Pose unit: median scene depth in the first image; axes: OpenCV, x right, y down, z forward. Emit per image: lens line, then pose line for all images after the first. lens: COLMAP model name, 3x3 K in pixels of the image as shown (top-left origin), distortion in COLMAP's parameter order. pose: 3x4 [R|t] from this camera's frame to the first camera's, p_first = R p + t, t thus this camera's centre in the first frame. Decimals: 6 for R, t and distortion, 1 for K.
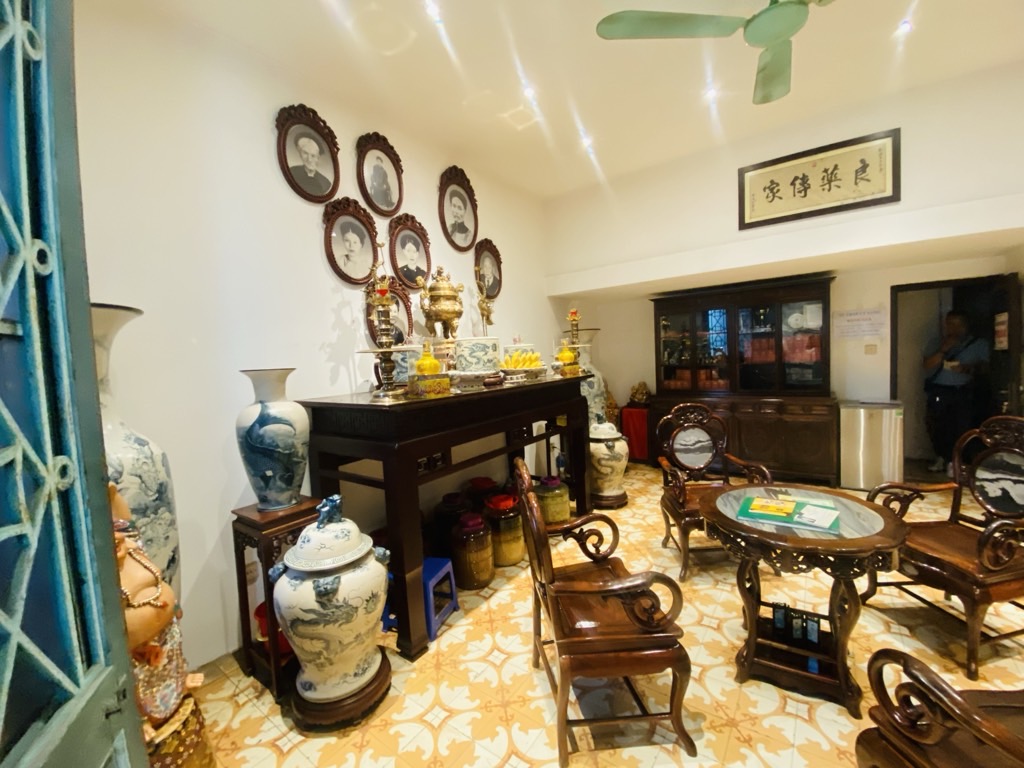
lens RADIAL K [[420.2, 0, 518.2], [0, 420.2, 382.4], [0, 0, 1]] dist [0.008140, -0.013249]
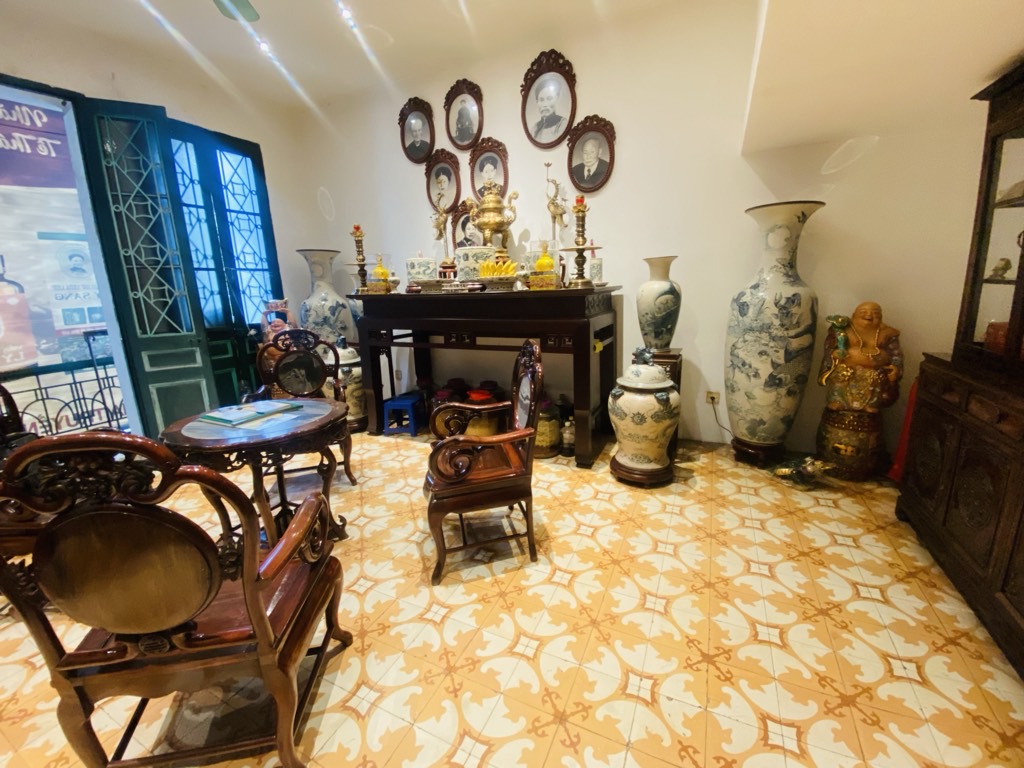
lens RADIAL K [[420.2, 0, 518.2], [0, 420.2, 382.4], [0, 0, 1]] dist [0.008140, -0.013249]
pose [[0.158650, 0.292217, -0.943101, 1.065560], [-0.031925, 0.956217, 0.290911, -0.087023], [0.986819, -0.016044, 0.161033, 0.878200]]
